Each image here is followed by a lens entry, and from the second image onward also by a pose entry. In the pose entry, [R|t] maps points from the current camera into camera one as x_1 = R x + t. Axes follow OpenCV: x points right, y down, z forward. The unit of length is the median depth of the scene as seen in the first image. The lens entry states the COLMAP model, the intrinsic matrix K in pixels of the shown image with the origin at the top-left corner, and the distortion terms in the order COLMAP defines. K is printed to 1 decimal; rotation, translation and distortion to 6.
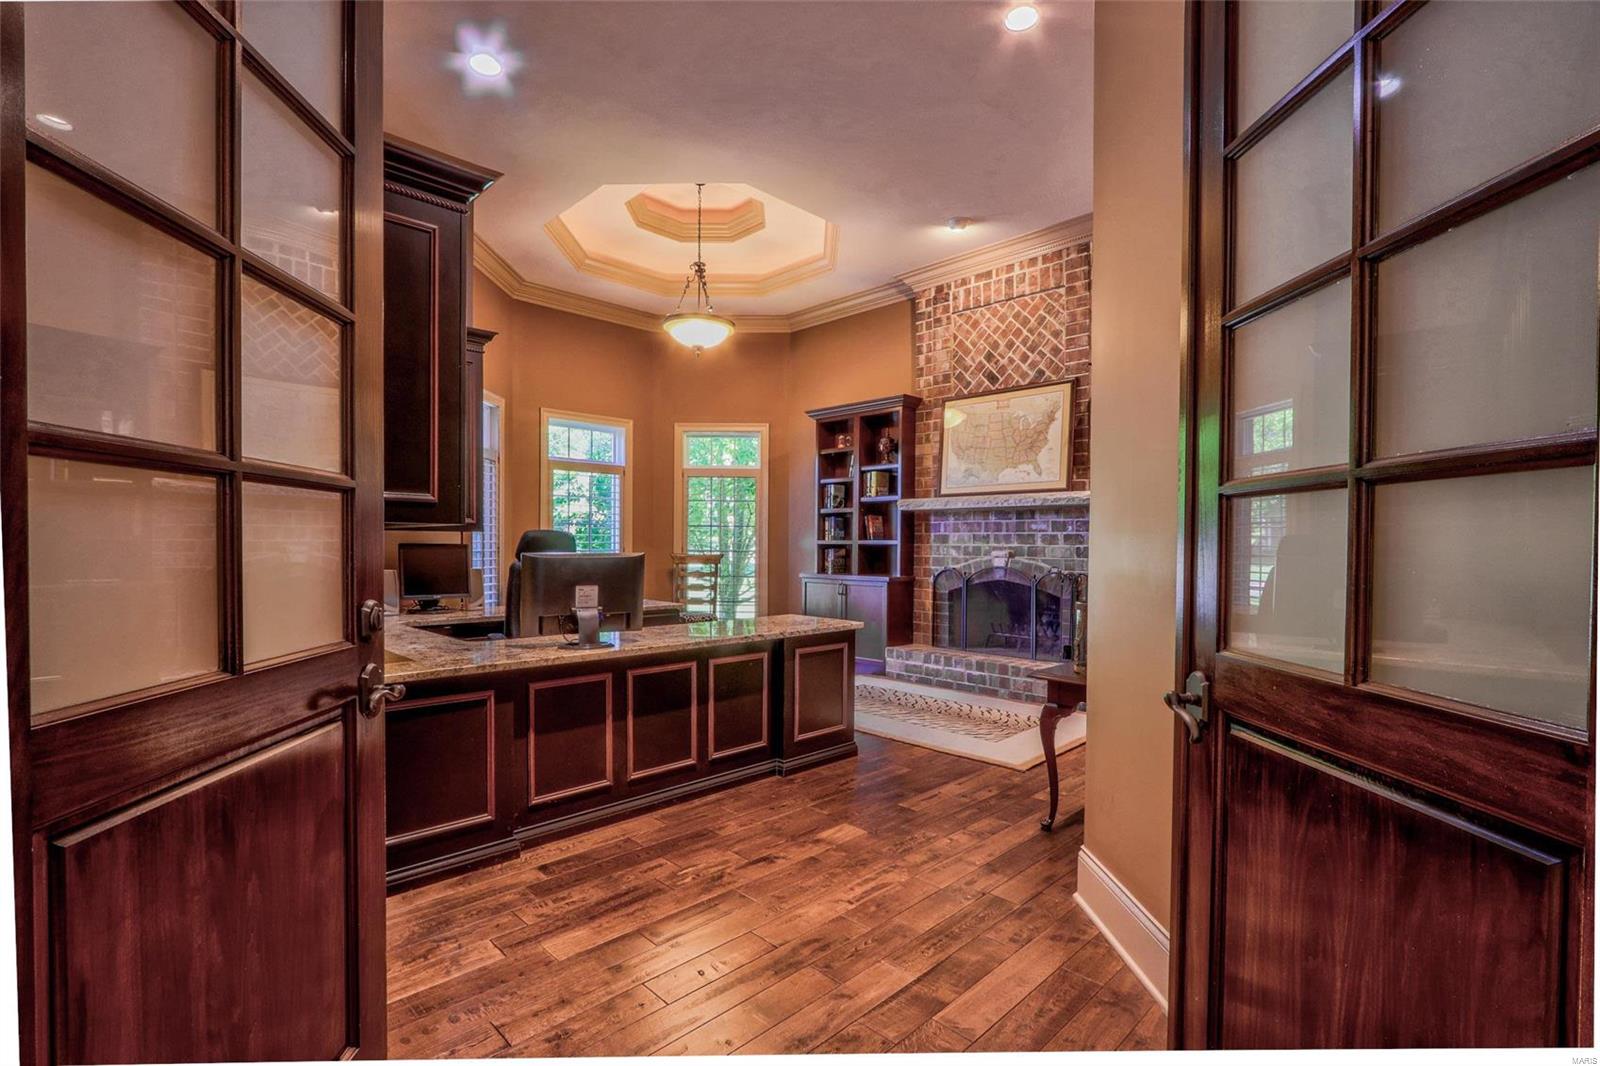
lens RADIAL K [[747.5, 0, 790.6], [0, 747.5, 537.6], [0, 0, 1]] dist [-0.020030, 0.003663]
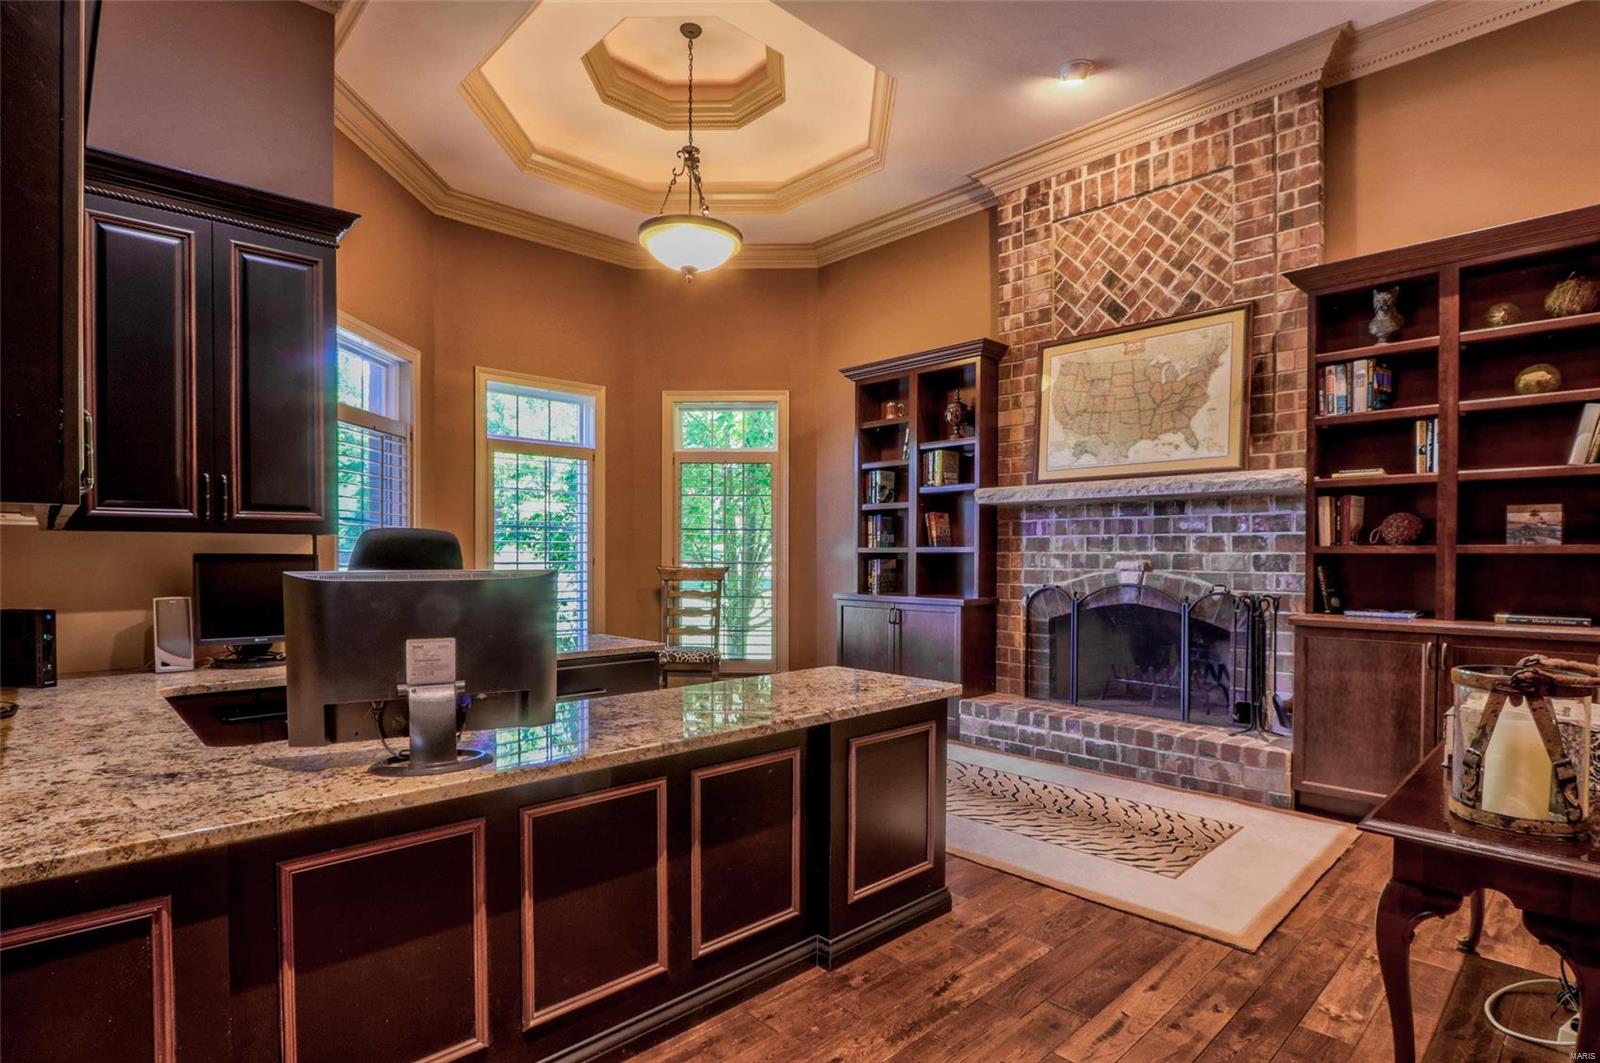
lens RADIAL K [[798.5, 0, 810.8], [0, 798.5, 543.8], [0, 0, 1]] dist [-0.000352, -0.000169]
pose [[0.999975, -0.004415, 0.005601, -0.016626], [0.004440, 0.999980, -0.004543, 0.003781], [-0.005581, 0.004568, 0.999974, 0.263650]]
